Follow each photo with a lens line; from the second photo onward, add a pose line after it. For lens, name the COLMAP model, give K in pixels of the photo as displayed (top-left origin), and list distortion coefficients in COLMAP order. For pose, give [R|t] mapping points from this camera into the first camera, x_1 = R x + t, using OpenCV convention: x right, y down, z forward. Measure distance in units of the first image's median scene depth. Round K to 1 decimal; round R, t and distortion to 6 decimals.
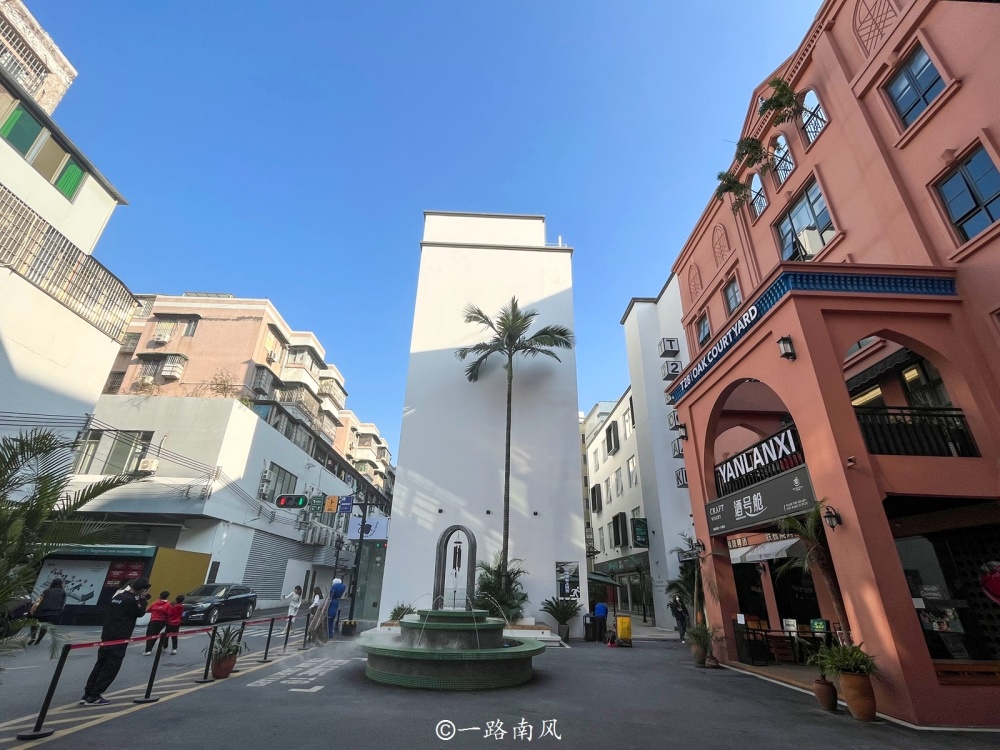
lens RADIAL K [[464.4, 0, 501.7], [0, 464.4, 374.1], [0, 0, 1]] dist [-0.001039, -0.000838]
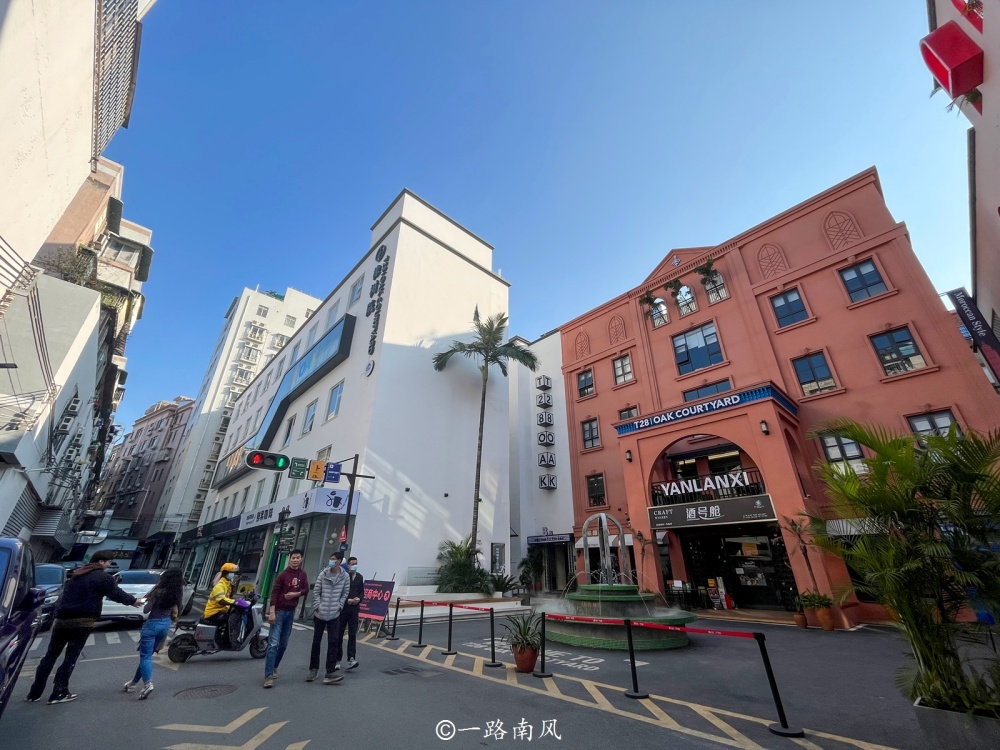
lens RADIAL K [[403.2, 0, 502.2], [0, 403.2, 374.1], [0, 0, 1]] dist [-0.002049, -0.000029]
pose [[0.751893, 0.271476, 0.600797, -0.728807], [-0.266698, 0.958641, -0.099400, 0.110303], [-0.602934, -0.085493, 0.793197, 0.261790]]
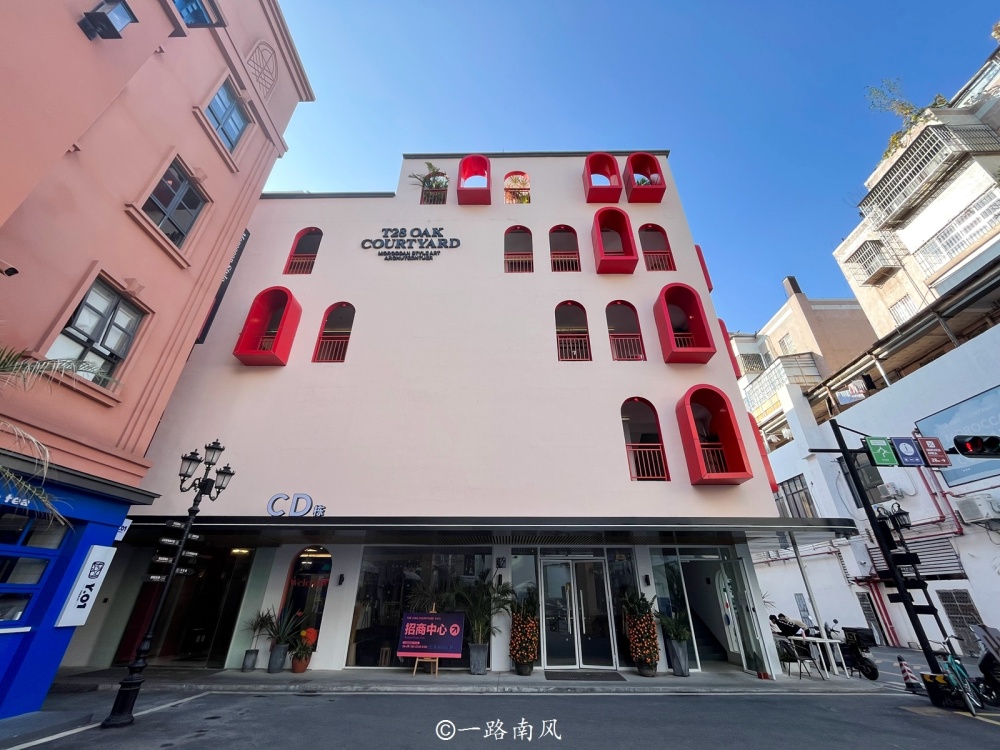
lens RADIAL K [[403.2, 0, 499.7], [0, 403.2, 373.2], [0, 0, 1]] dist [-0.002049, -0.000029]
pose [[-0.998432, 0.004529, 0.055802, 0.143346], [-0.042790, 0.581004, -0.812775, 0.289454], [-0.036102, -0.813888, -0.579899, 0.606623]]
